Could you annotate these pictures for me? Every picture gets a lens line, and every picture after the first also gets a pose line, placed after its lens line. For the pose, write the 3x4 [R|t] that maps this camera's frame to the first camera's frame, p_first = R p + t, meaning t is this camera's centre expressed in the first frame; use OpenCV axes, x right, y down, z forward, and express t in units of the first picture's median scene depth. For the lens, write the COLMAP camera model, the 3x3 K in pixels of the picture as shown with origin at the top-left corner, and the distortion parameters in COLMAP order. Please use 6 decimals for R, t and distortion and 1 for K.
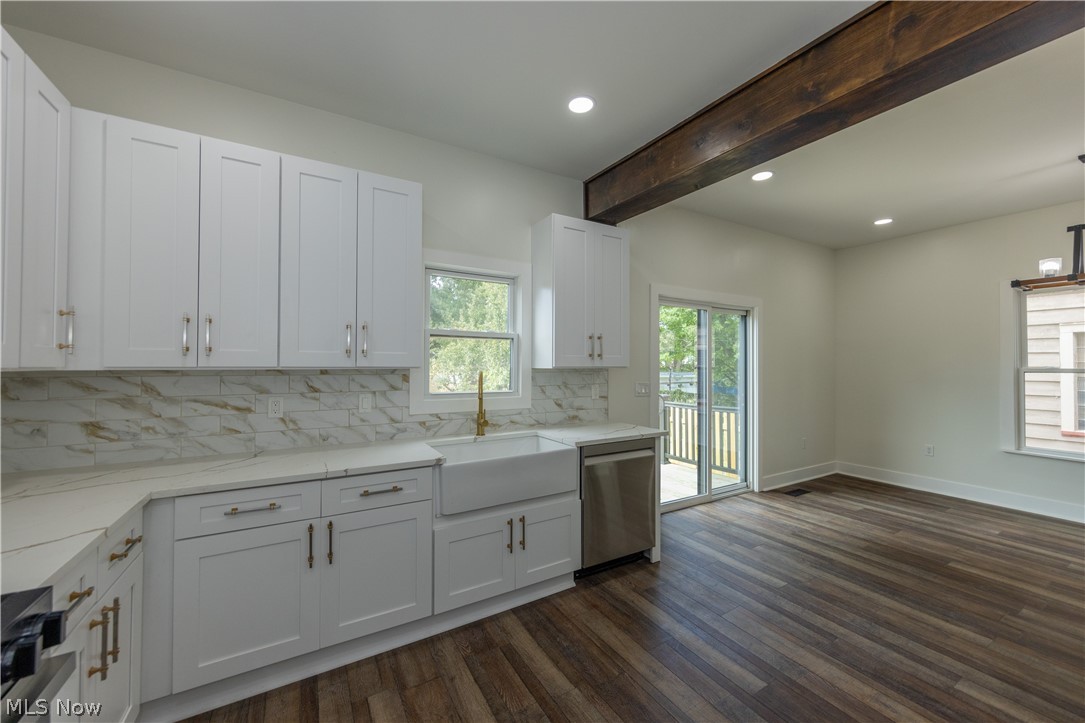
lens RADIAL K [[423.2, 0, 532.4], [0, 423.2, 361.6], [0, 0, 1]] dist [0.010413, 0.000163]
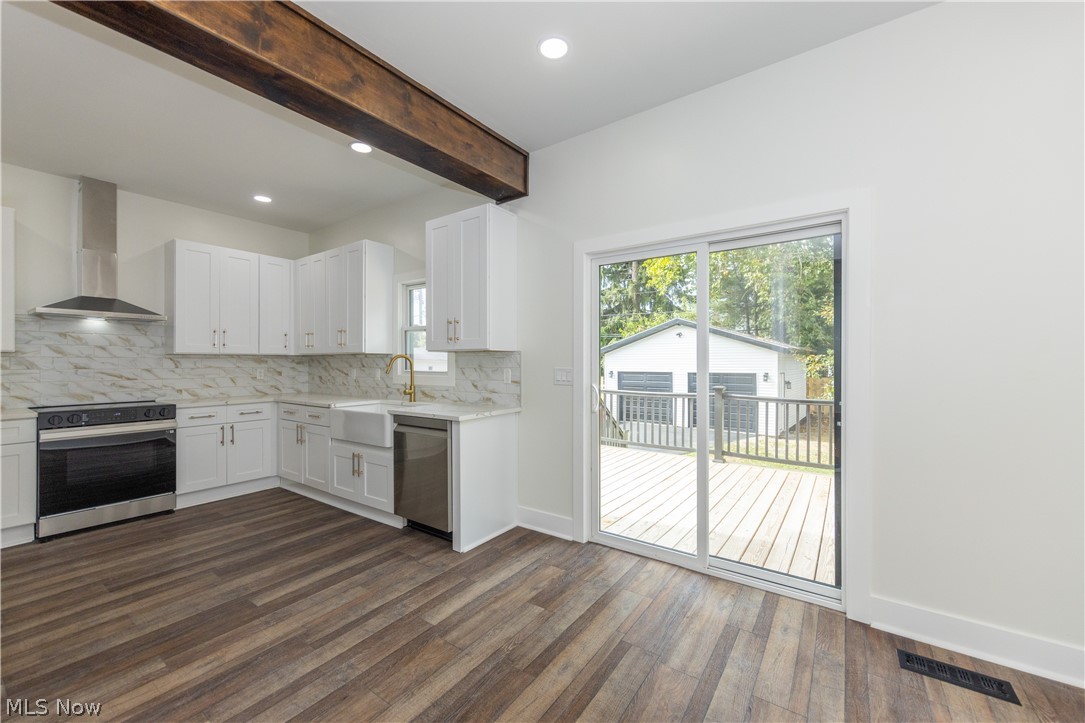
lens RADIAL K [[423.2, 0, 533.0], [0, 423.2, 364.1], [0, 0, 1]] dist [0.010413, 0.000163]
pose [[0.398695, 0.003339, -0.917077, 1.289873], [0.011352, 0.999899, 0.008576, 0.044455], [0.917013, -0.013830, 0.398617, 0.814314]]
